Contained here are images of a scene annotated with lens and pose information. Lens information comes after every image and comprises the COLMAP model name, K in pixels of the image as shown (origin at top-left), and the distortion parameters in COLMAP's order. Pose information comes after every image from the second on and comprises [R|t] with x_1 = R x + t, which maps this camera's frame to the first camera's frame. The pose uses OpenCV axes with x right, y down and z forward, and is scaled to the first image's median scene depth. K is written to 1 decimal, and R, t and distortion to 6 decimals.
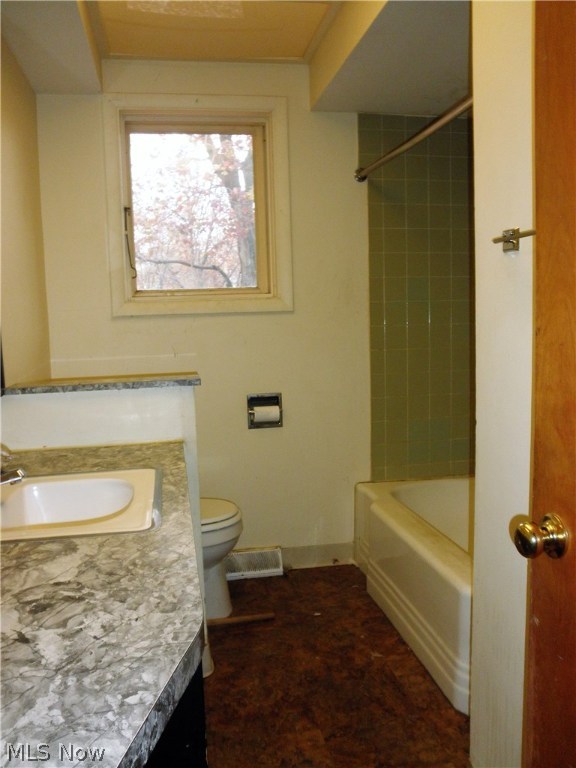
lens RADIAL K [[649.7, 0, 288.0], [0, 649.7, 384.0], [0, 0, 1]] dist [-0.113235, 0.078594]
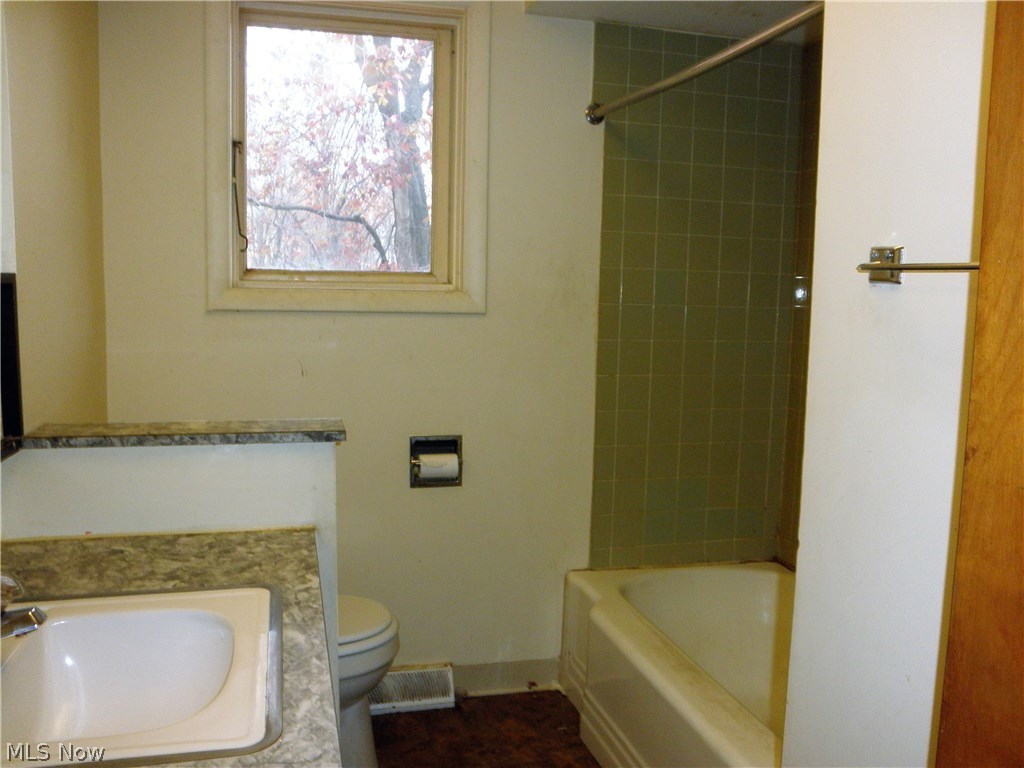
lens RADIAL K [[866.2, 0, 518.5], [0, 866.2, 373.6], [0, 0, 1]] dist [-0.113235, 0.078594]
pose [[0.995378, 0.041262, 0.086713, -0.032541], [-0.041813, 0.999115, 0.004546, -0.056370], [-0.086449, -0.008151, 0.996223, 0.115101]]
